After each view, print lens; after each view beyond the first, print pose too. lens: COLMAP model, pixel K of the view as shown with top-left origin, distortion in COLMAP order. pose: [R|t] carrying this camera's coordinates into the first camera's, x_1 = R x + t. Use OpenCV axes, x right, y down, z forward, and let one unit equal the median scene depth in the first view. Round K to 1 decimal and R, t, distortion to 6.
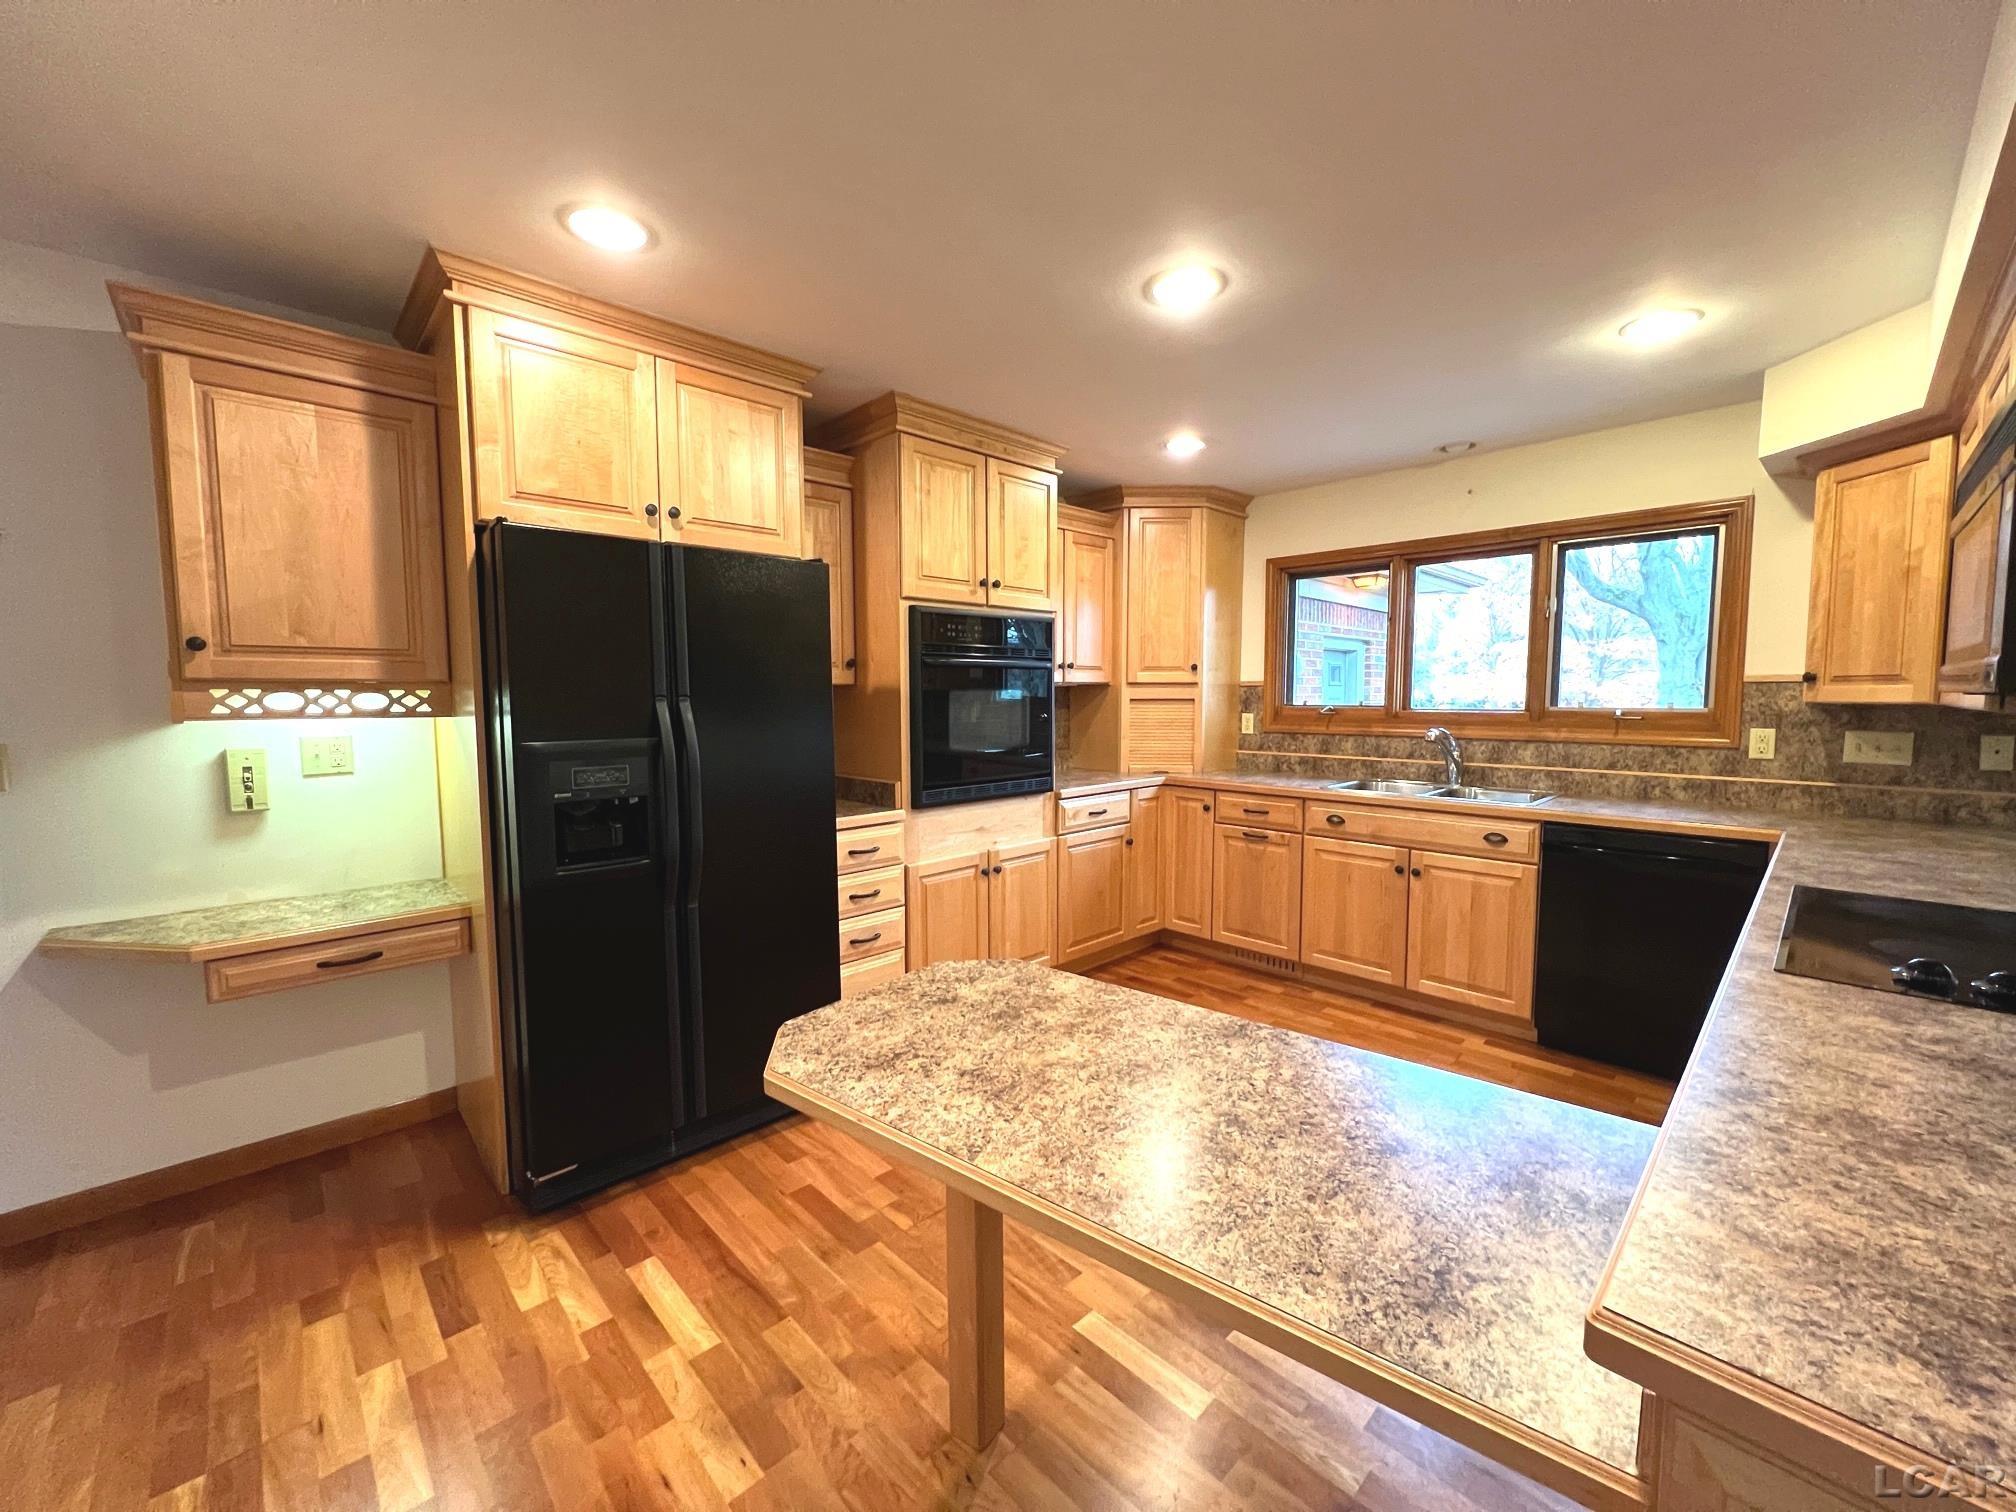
lens RADIAL K [[804.7, 0, 1007.2], [0, 804.7, 752.7], [0, 0, 1]] dist [-0.000771, 0.000294]
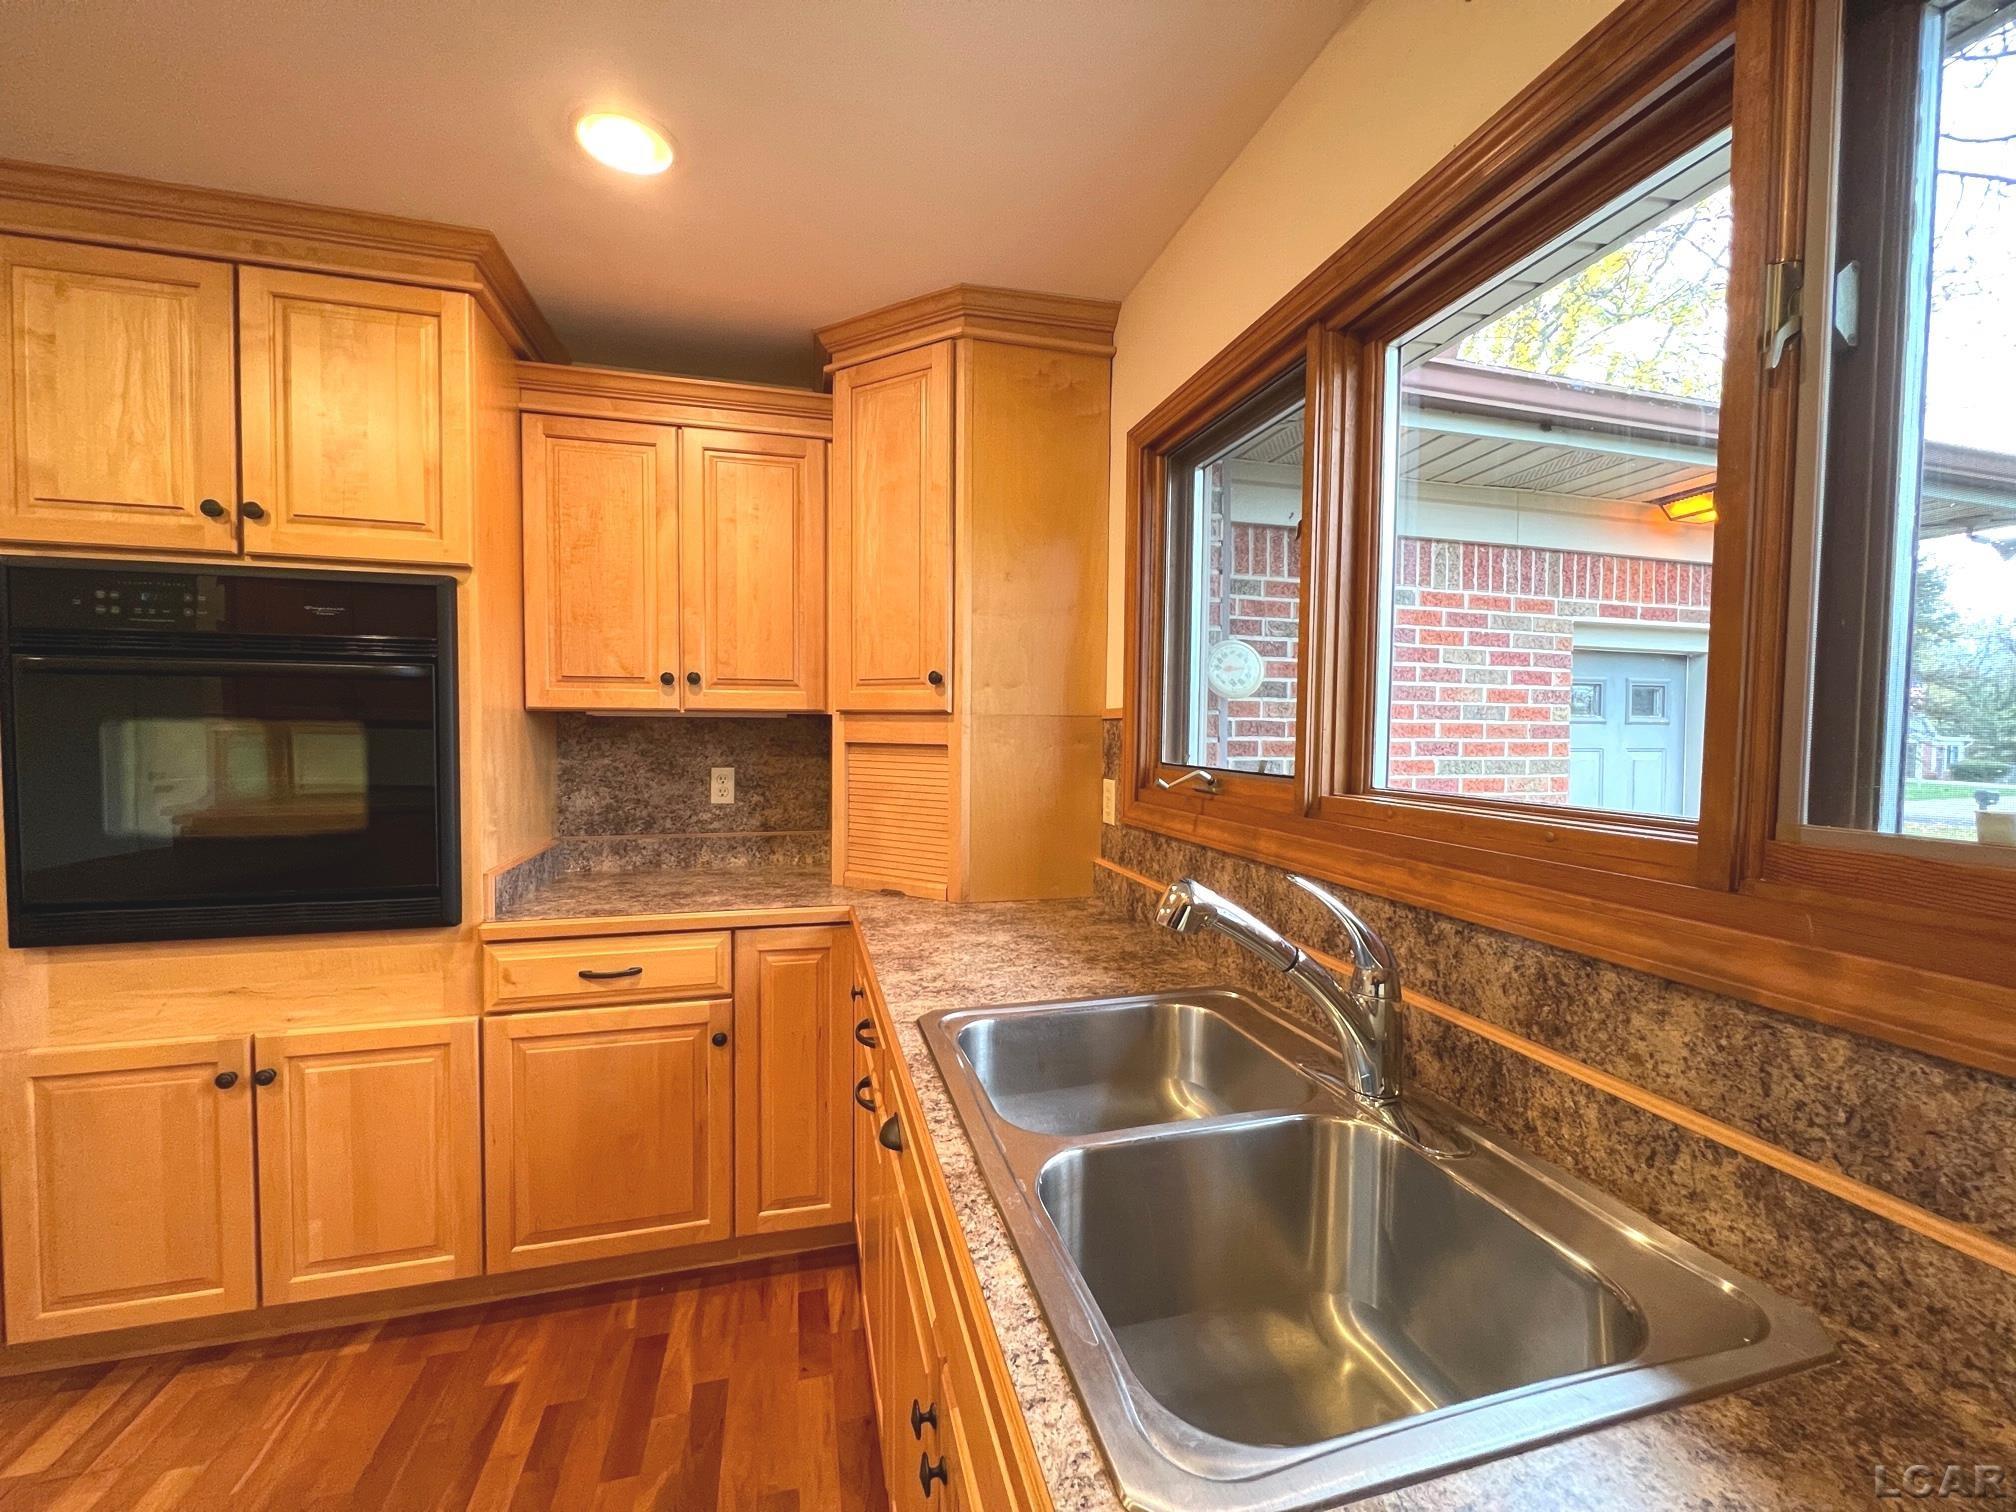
lens RADIAL K [[804.7, 0, 1007.2], [0, 804.7, 752.7], [0, 0, 1]] dist [-0.000771, 0.000294]
pose [[0.873482, 0.025156, -0.486205, 0.701086], [-0.047135, 0.998342, -0.033025, -0.068743], [0.484569, 0.051764, 0.873220, 0.859532]]
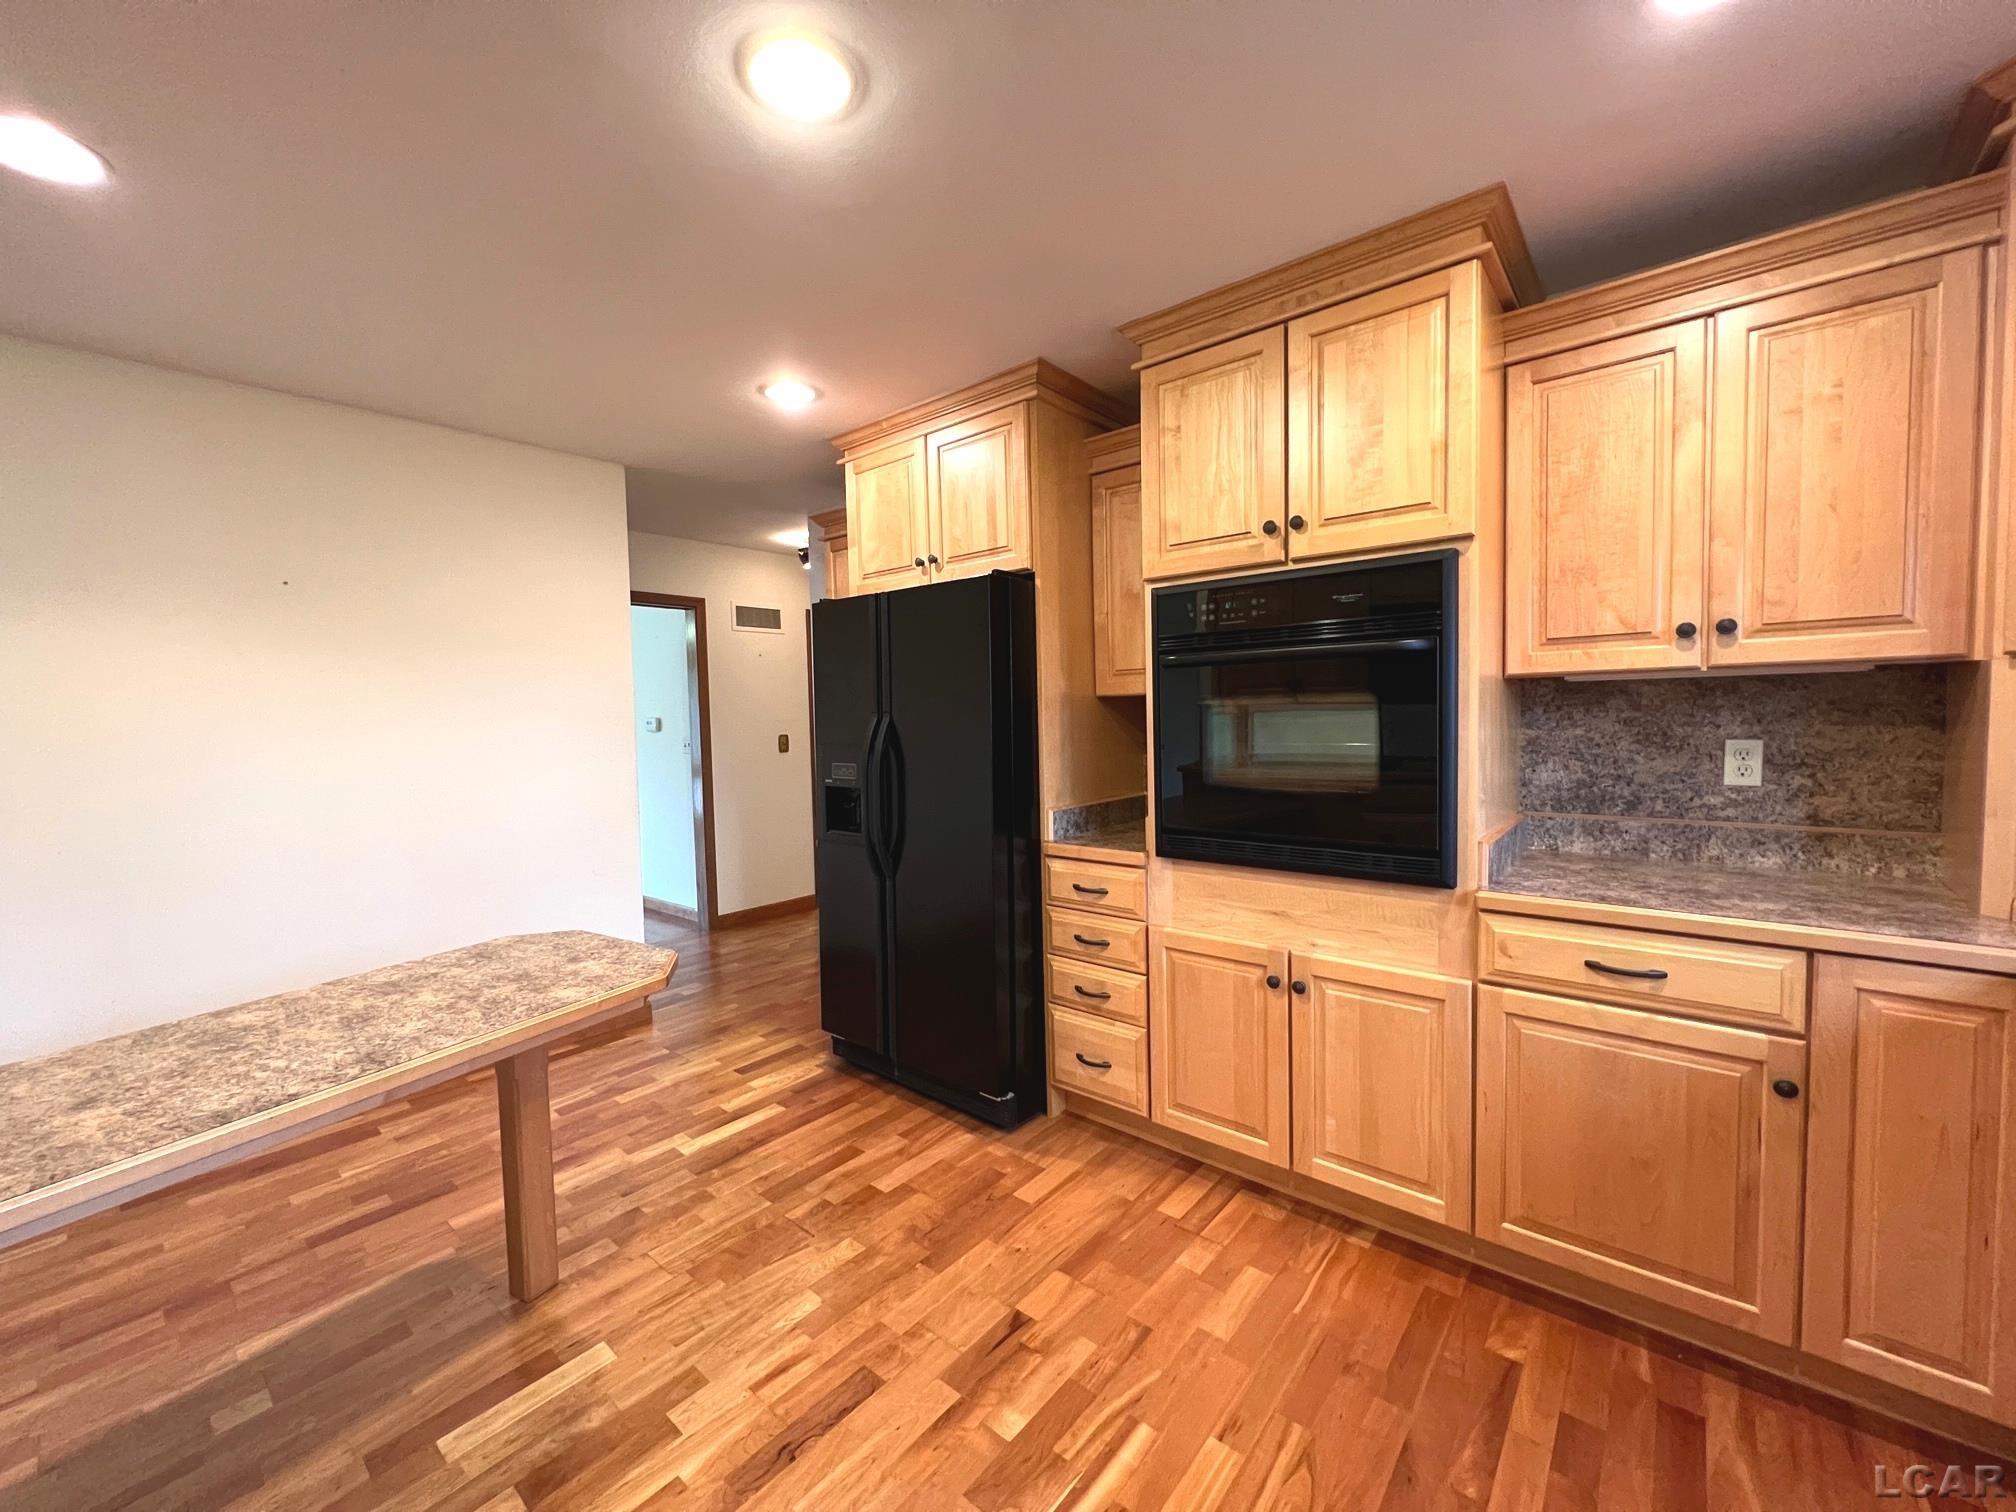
lens RADIAL K [[804.7, 0, 1007.2], [0, 804.7, 752.7], [0, 0, 1]] dist [-0.000771, 0.000294]
pose [[0.099975, 0.052335, -0.993613, 0.629485], [-0.051454, 0.997552, 0.047366, -0.056649], [0.993659, 0.046390, 0.102423, 0.783414]]
